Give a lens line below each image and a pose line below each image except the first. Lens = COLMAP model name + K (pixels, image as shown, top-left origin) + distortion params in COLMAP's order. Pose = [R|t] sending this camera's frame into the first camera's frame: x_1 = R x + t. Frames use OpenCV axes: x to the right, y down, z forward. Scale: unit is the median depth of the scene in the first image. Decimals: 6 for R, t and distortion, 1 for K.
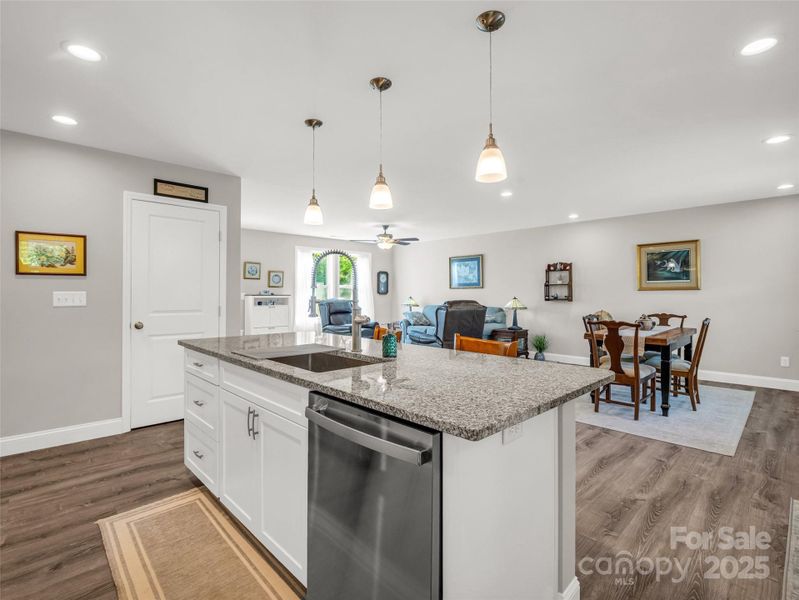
lens RADIAL K [[394.0, 0, 397.8], [0, 394.0, 292.7], [0, 0, 1]] dist [-0.009100, -0.004787]
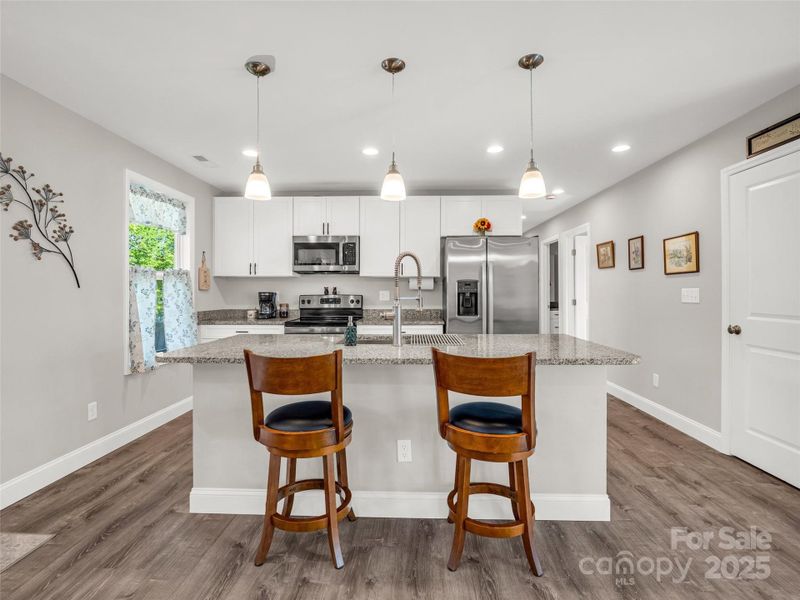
lens RADIAL K [[394.5, 0, 398.3], [0, 394.5, 292.7], [0, 0, 1]] dist [-0.009100, -0.004787]
pose [[-0.723623, 0.002138, -0.690192, 0.183972], [0.005338, 0.999983, -0.002498, 0.002583], [0.690175, -0.005492, -0.723622, 0.519333]]
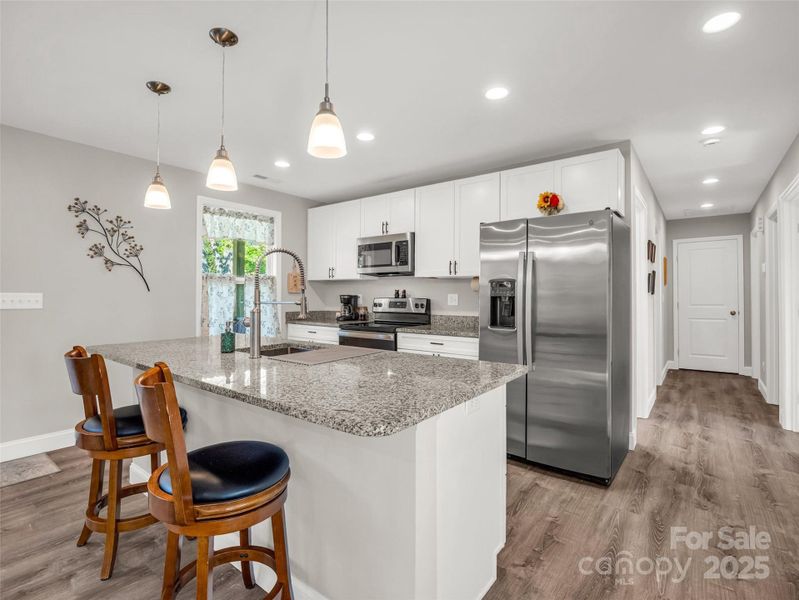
lens RADIAL K [[394.0, 0, 397.8], [0, 394.0, 292.7], [0, 0, 1]] dist [-0.009100, -0.004787]
pose [[-0.989725, -0.002709, -0.142956, -0.087445], [-0.001067, 0.999933, -0.011562, 0.002633], [0.142977, -0.011290, -0.989662, 0.572590]]
